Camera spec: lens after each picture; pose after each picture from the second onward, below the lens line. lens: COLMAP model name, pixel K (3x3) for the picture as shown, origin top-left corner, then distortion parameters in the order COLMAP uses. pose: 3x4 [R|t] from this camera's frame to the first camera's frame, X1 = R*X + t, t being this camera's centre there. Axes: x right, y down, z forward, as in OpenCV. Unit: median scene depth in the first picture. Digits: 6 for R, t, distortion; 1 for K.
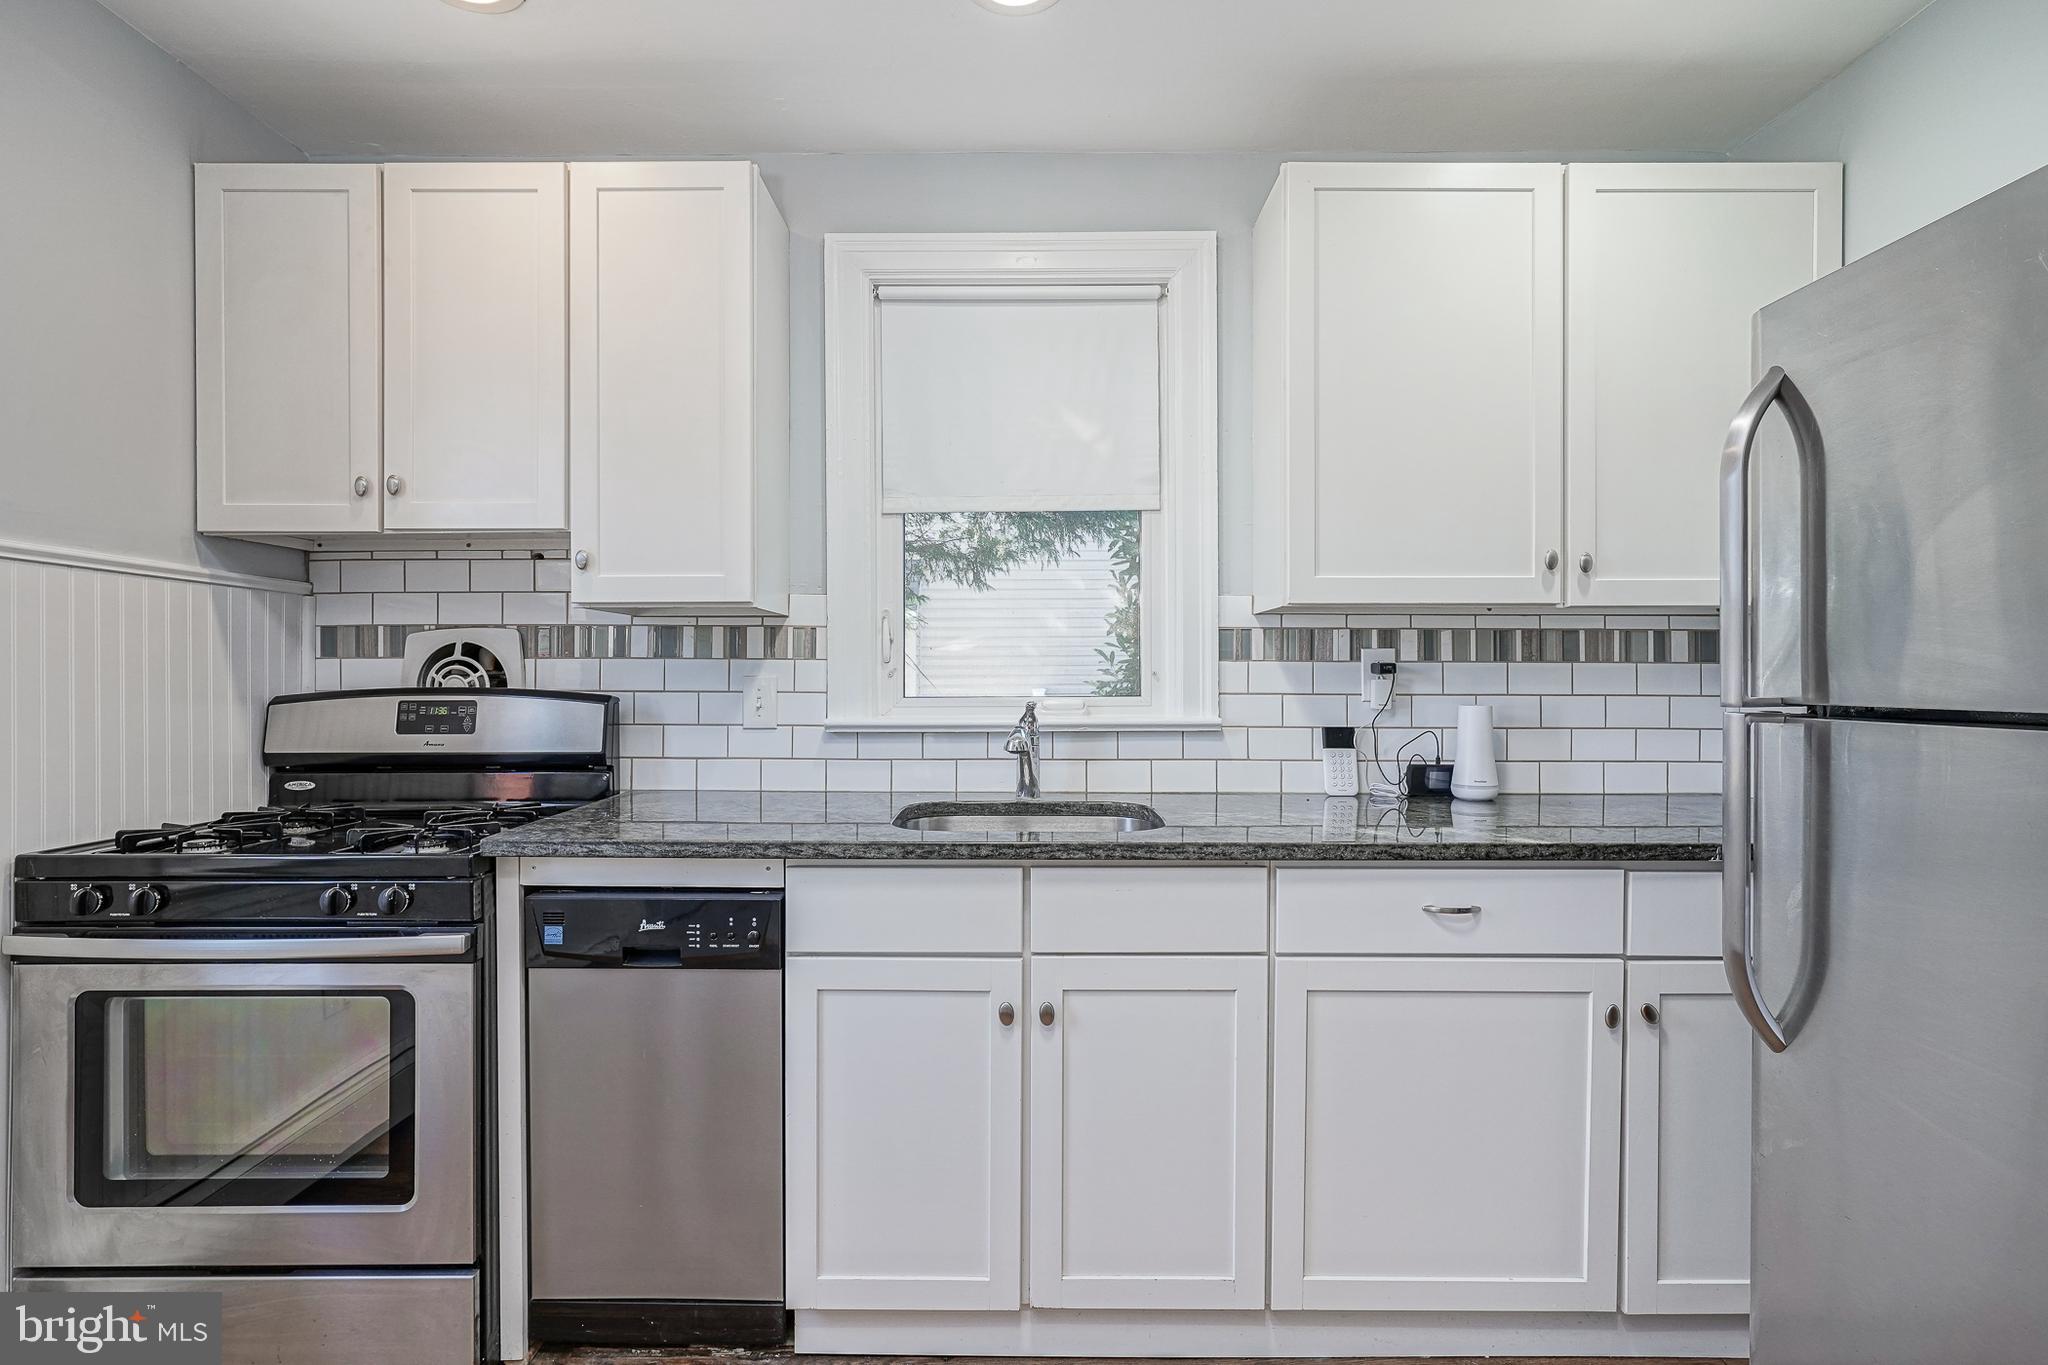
lens RADIAL K [[977.8, 0, 1016.2], [0, 977.8, 680.8], [0, 0, 1]] dist [-0.005792, 0.003742]
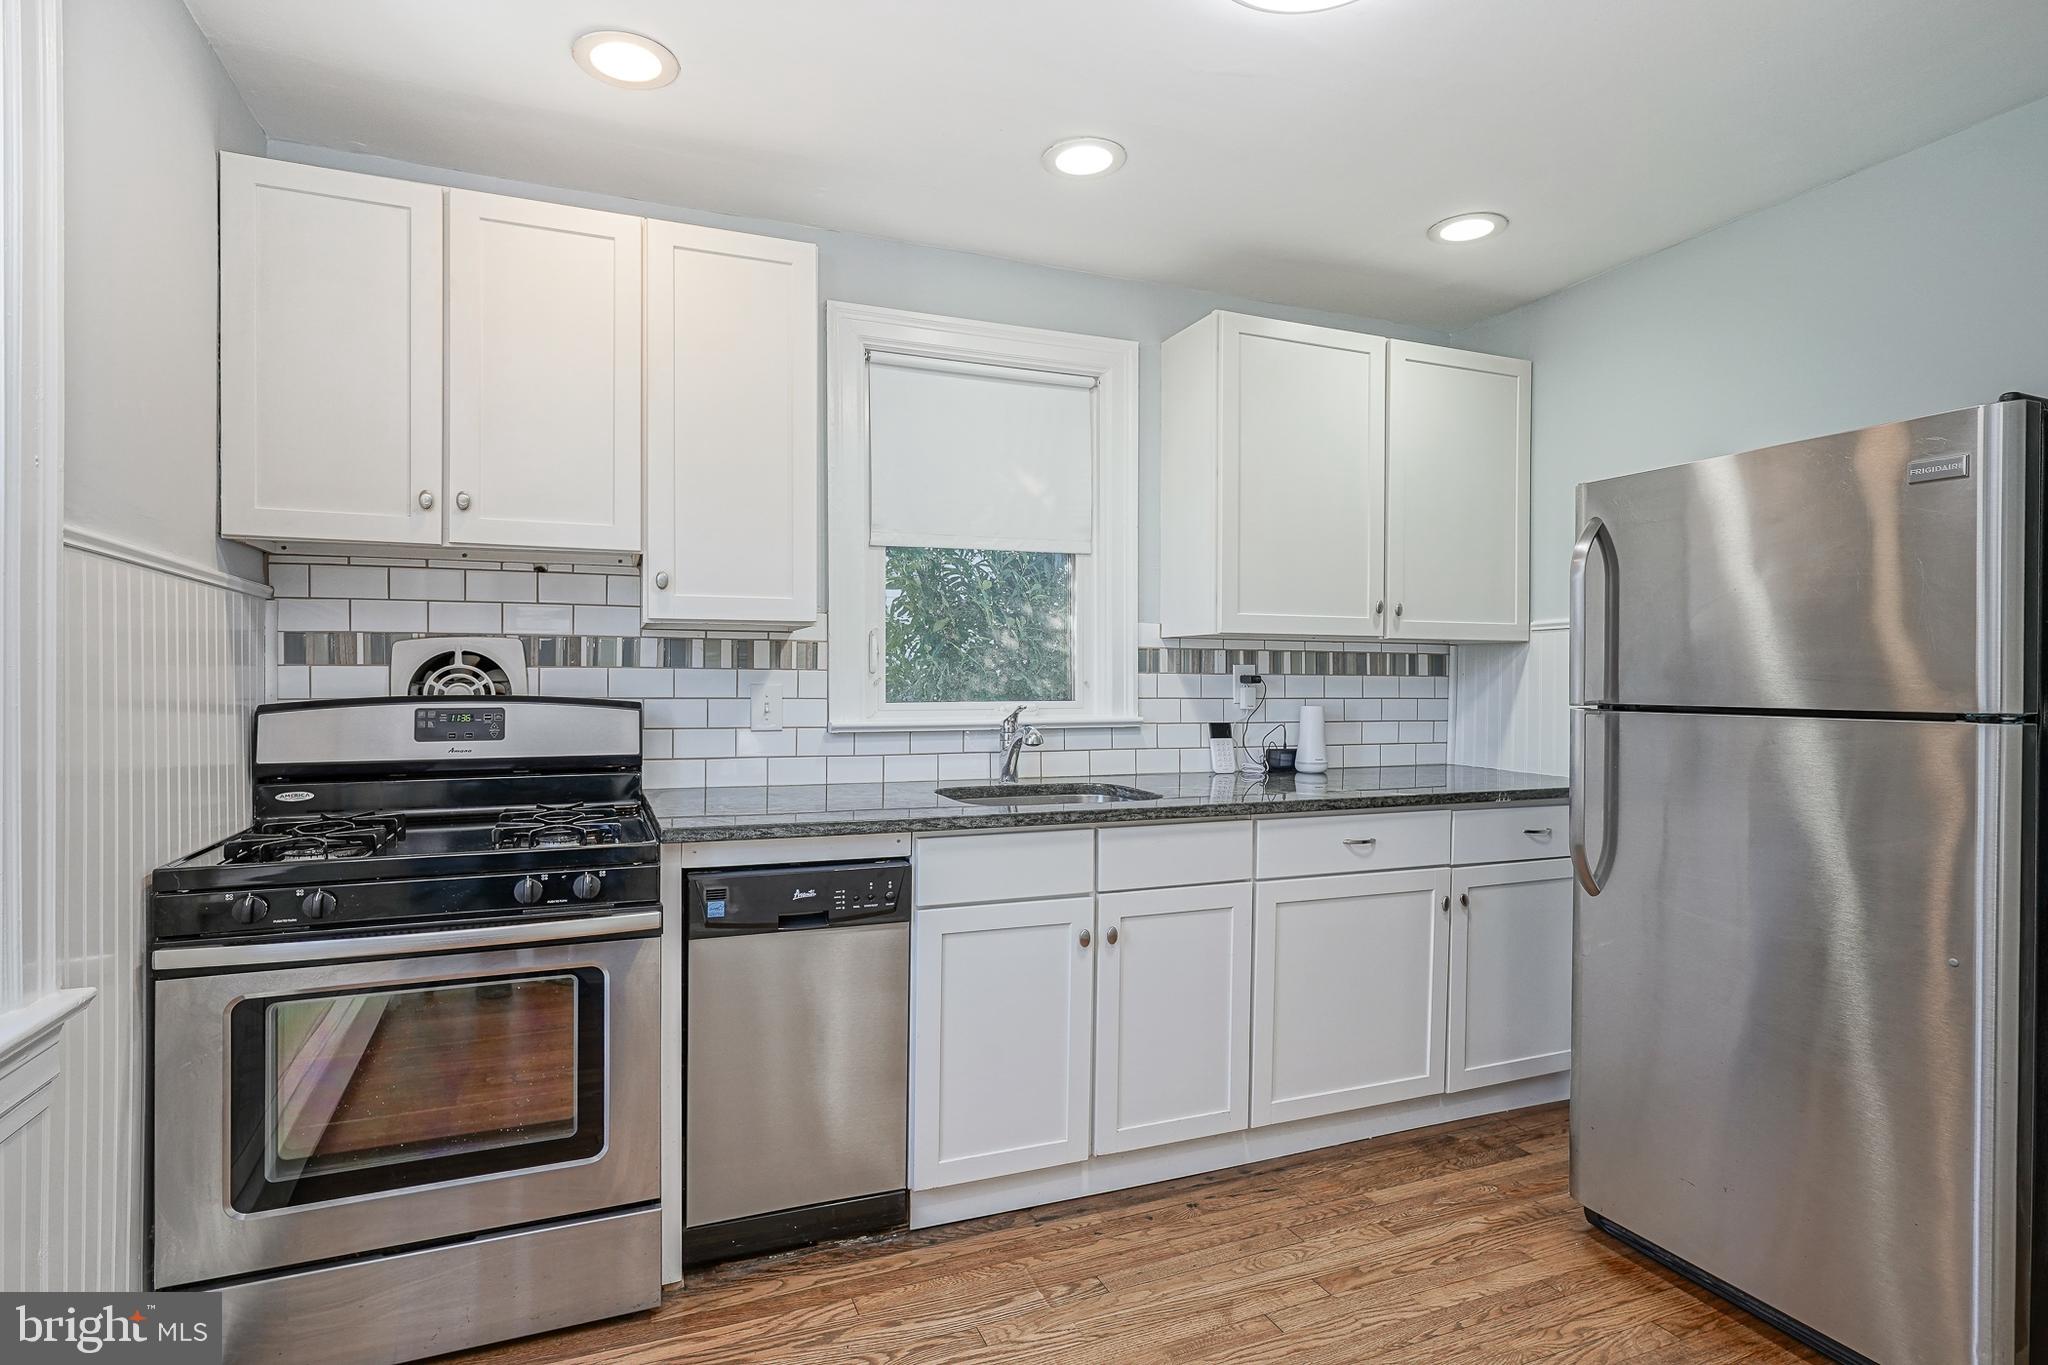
lens RADIAL K [[977.8, 0, 973.7], [0, 977.8, 692.0], [0, 0, 1]] dist [-0.005792, 0.003742]
pose [[0.940077, -0.001881, 0.340958, -0.486523], [-0.000818, 0.999969, 0.007772, -0.005759], [-0.340962, -0.007585, 0.940046, -0.163588]]
